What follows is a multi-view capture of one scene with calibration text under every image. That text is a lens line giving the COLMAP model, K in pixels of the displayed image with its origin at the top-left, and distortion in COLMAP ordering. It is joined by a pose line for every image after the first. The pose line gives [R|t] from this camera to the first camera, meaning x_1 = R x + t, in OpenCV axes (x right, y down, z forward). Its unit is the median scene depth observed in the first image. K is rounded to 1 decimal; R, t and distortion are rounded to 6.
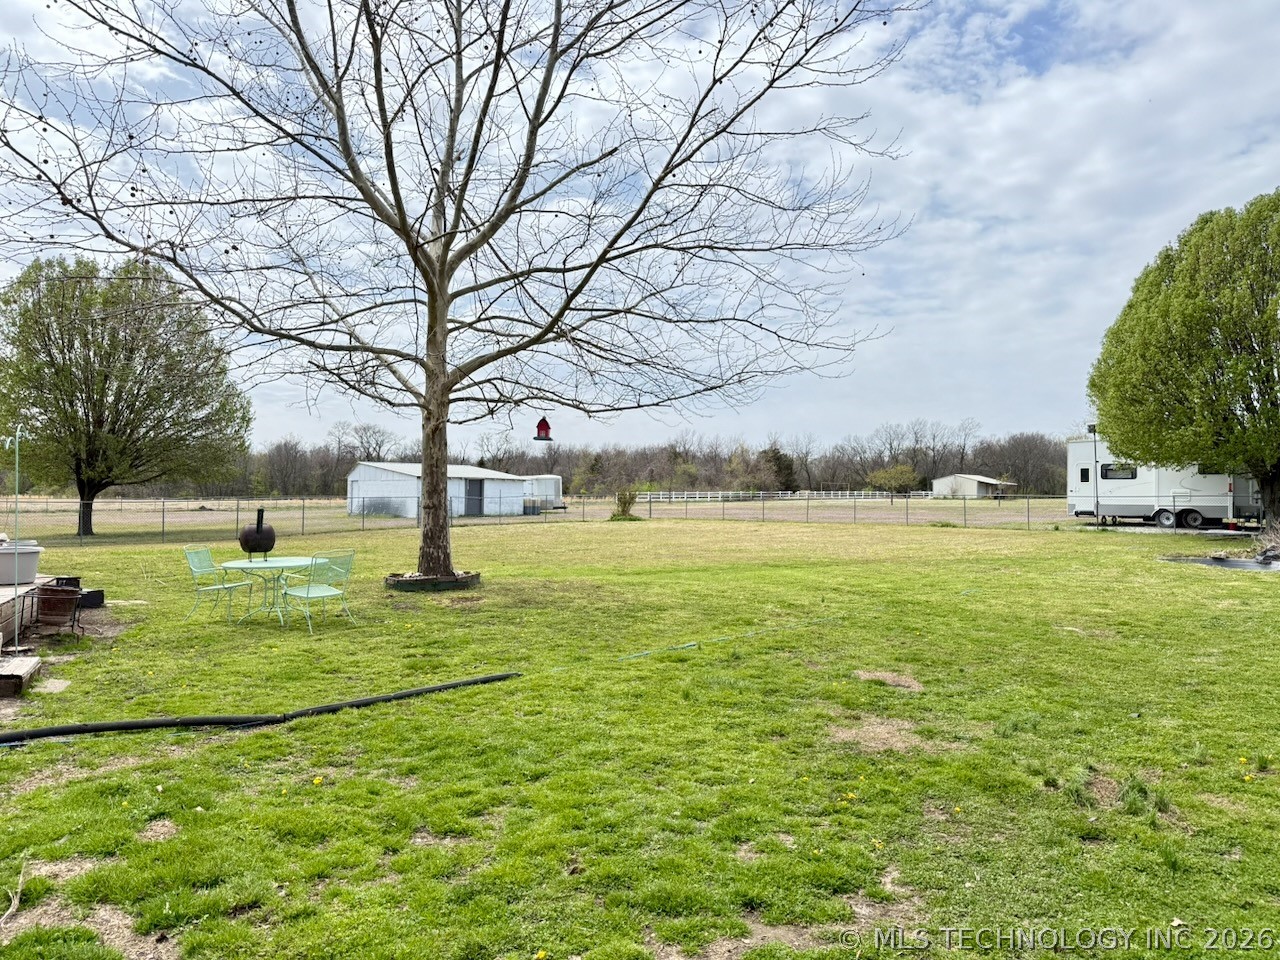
lens RADIAL K [[890.4, 0, 633.3], [0, 890.4, 476.2], [0, 0, 1]] dist [0.140910, -0.180169]
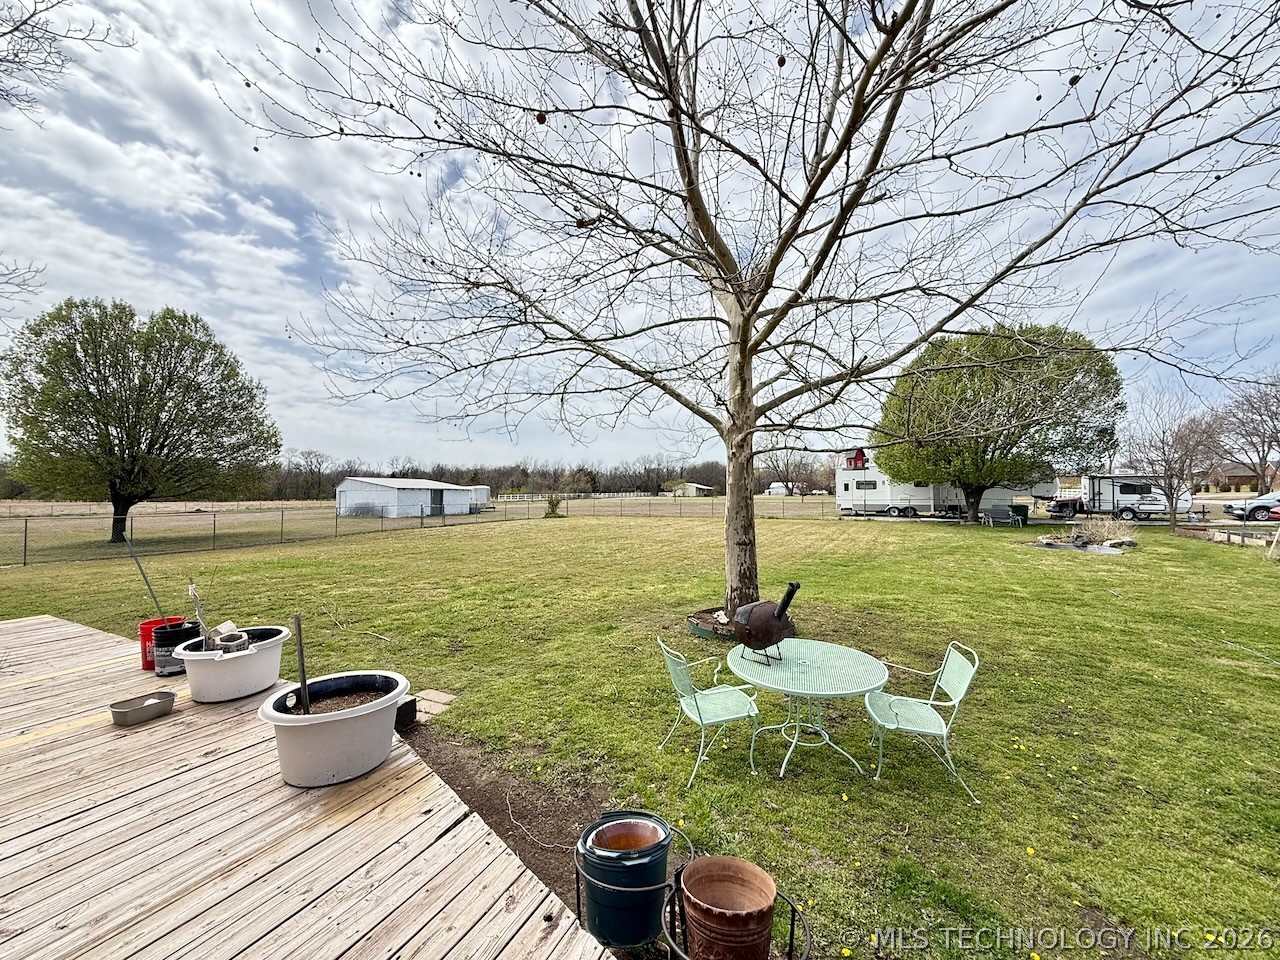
lens RADIAL K [[506.8, 0, 636.6], [0, 506.8, 480.7], [0, 0, 1]] dist [-0.001994, -0.000036]
pose [[0.952590, 0.000123, 0.304258, -0.107649], [0.001342, 0.999988, -0.004605, -0.005920], [-0.304255, 0.004795, 0.952579, 0.119592]]
